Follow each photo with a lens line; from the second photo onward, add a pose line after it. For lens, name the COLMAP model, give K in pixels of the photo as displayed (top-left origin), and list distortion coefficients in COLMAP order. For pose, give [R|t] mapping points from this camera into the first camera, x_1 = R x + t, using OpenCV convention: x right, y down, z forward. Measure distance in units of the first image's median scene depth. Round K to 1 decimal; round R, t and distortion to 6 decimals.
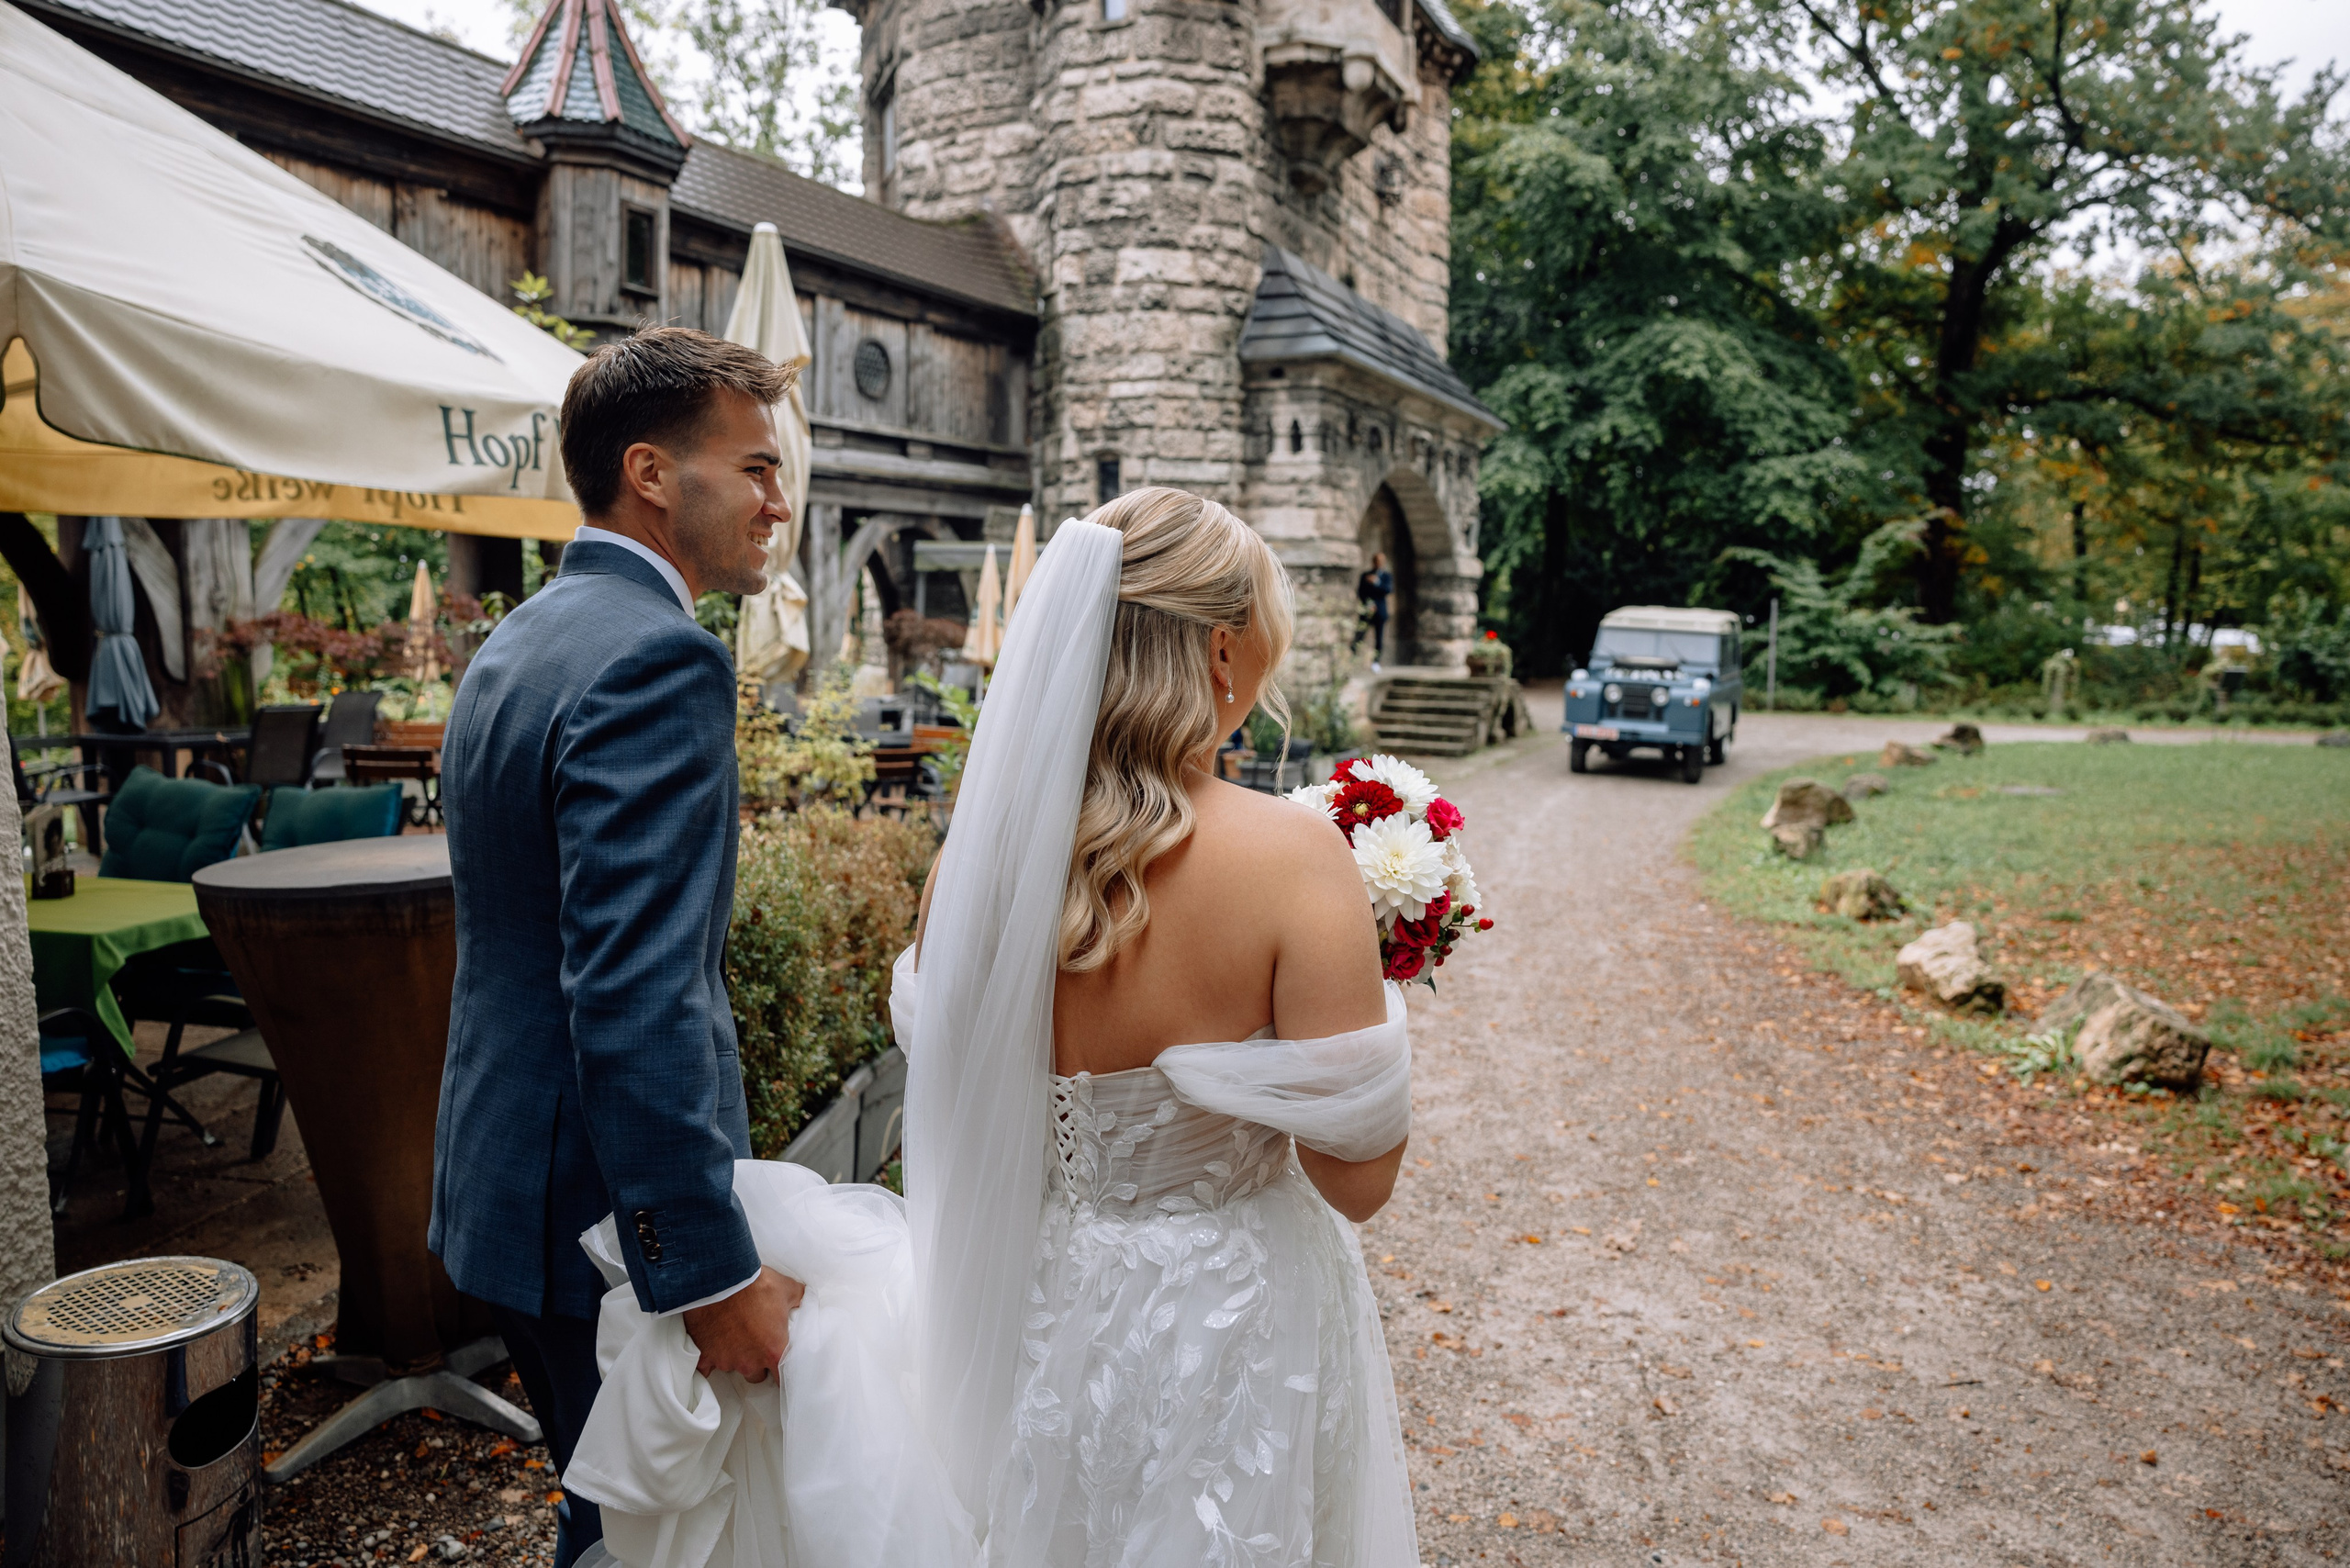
lens RADIAL K [[2510.4, 0, 1175.0], [0, 2510.4, 784.0], [0, 0, 1]] dist [0.009848, 0.003214]
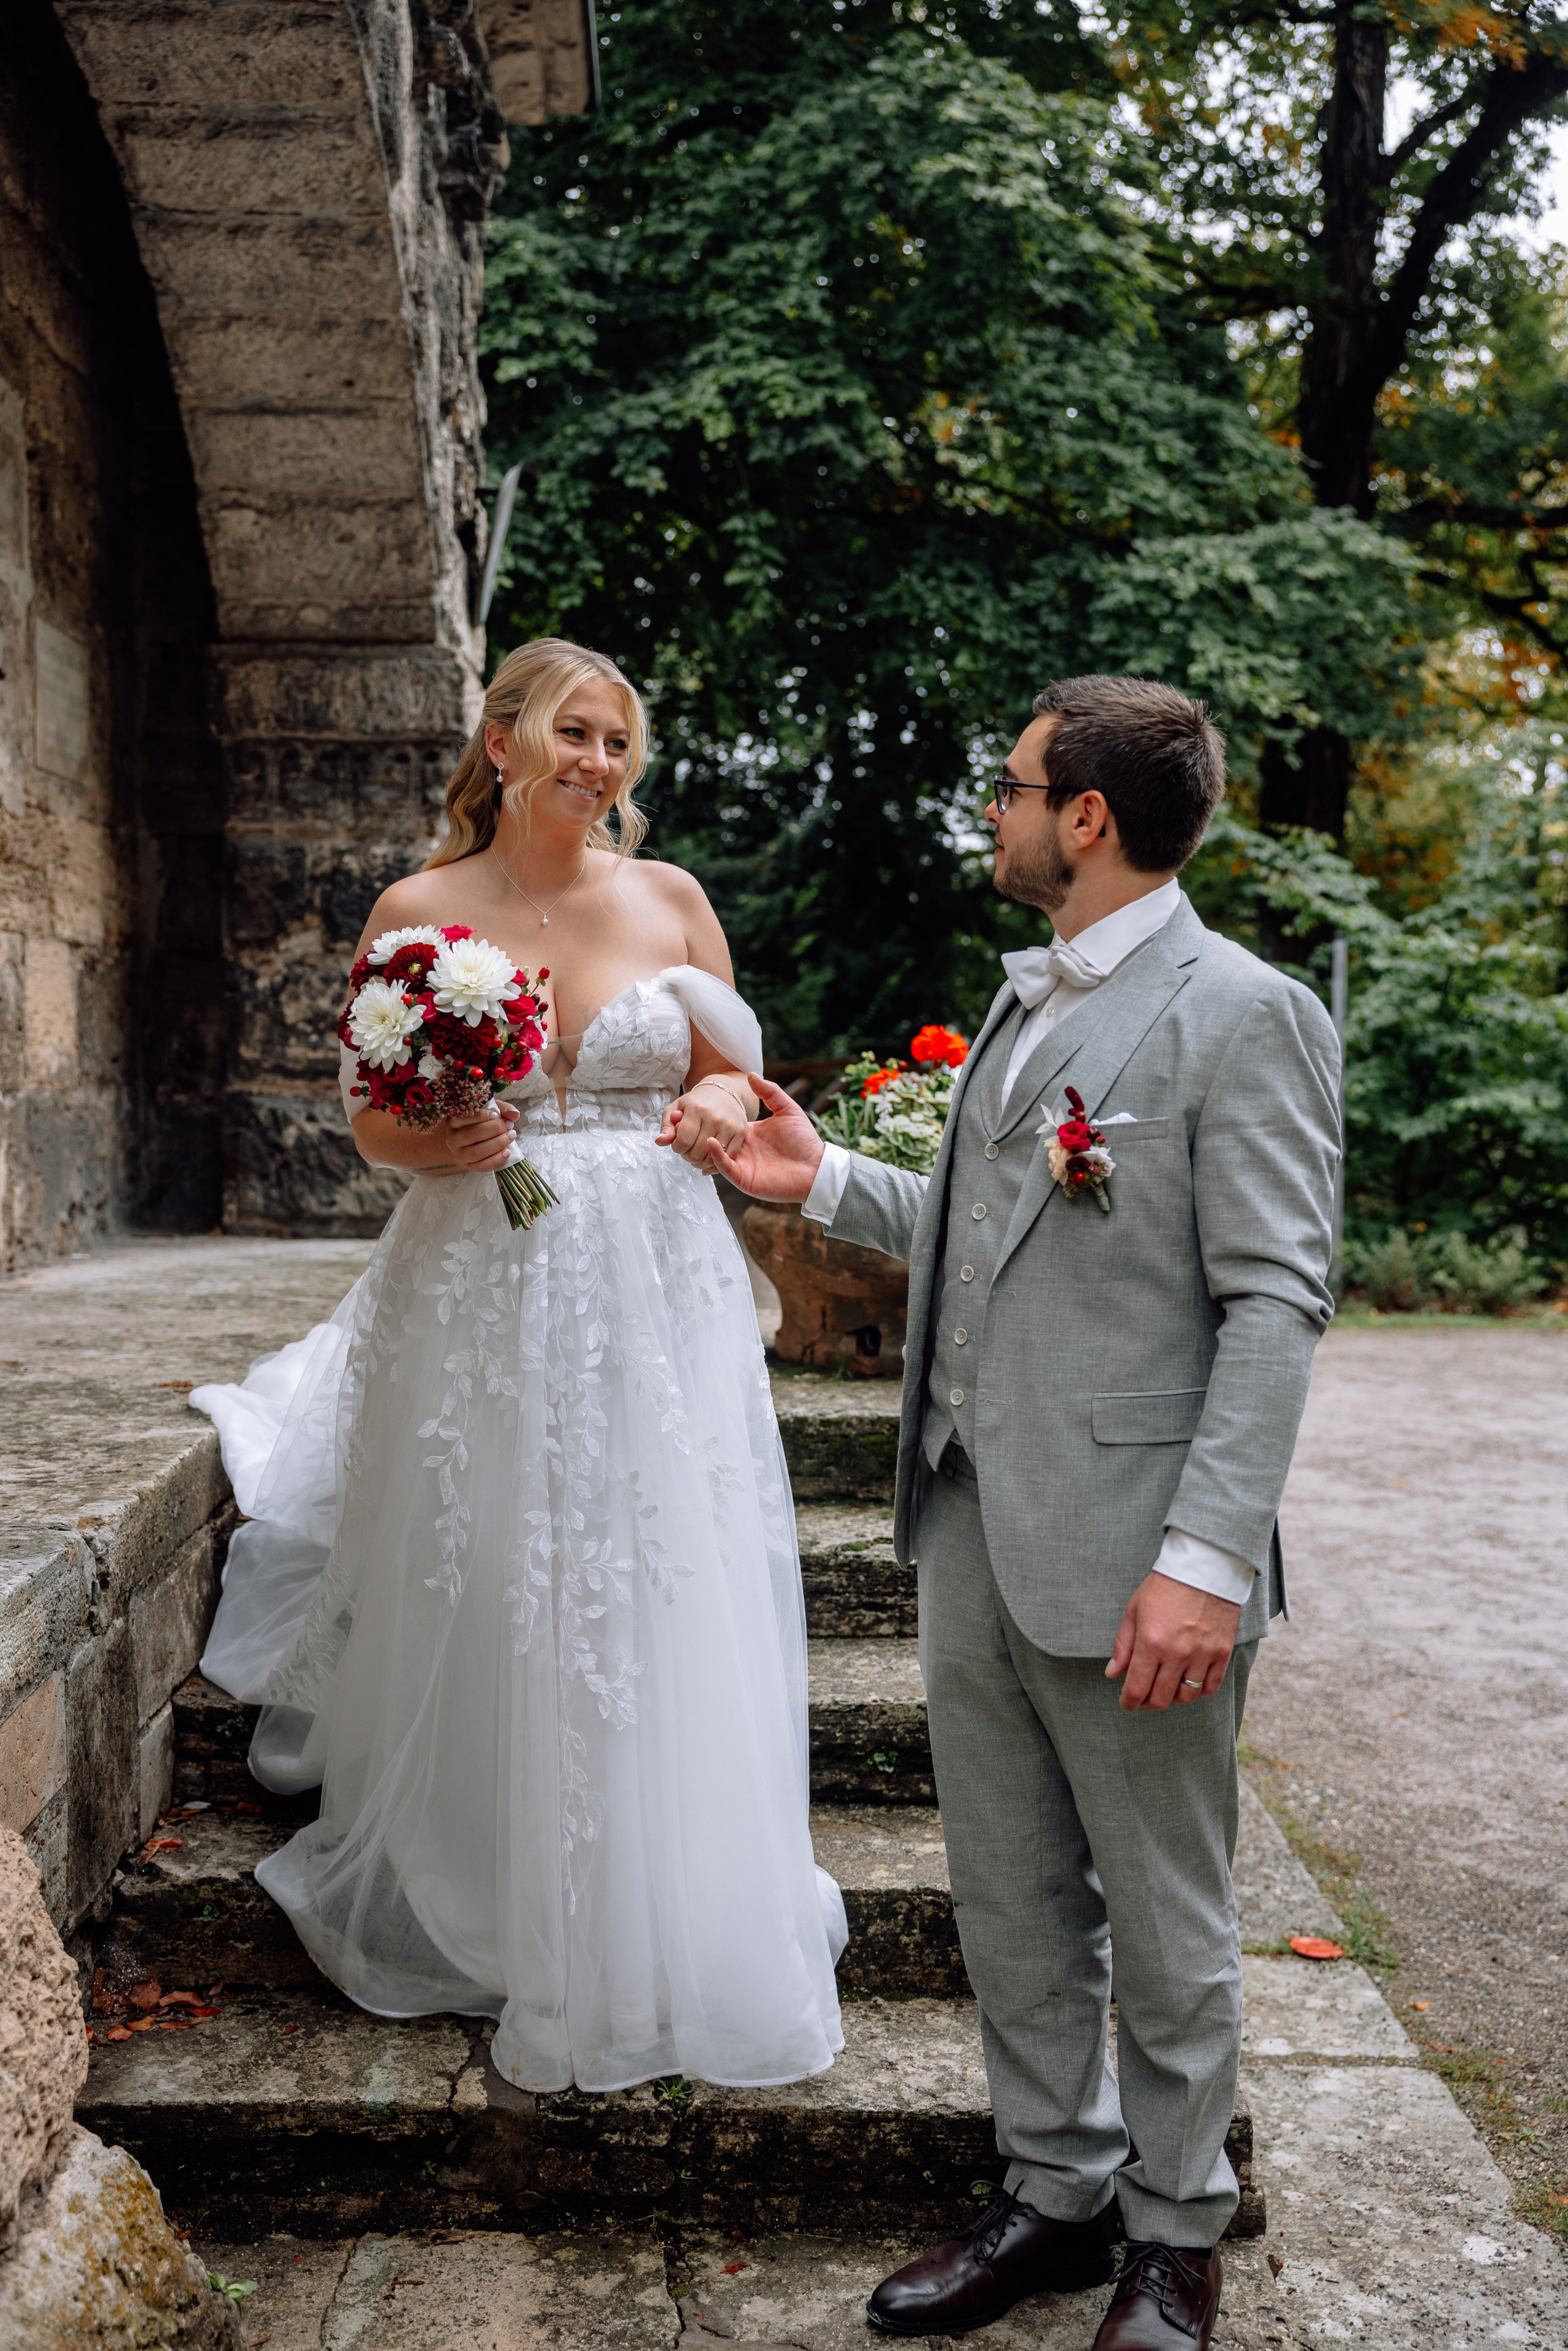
lens RADIAL K [[2563.0, 0, 784.0], [0, 2563.0, 1175.5], [0, 0, 1]] dist [0.059906, -0.002521]
pose [[0.921972, -0.027443, 0.386282, 0.066890], [0.034992, 0.999309, -0.012521, -0.050913], [-0.385672, 0.025061, 0.922296, 0.880476]]
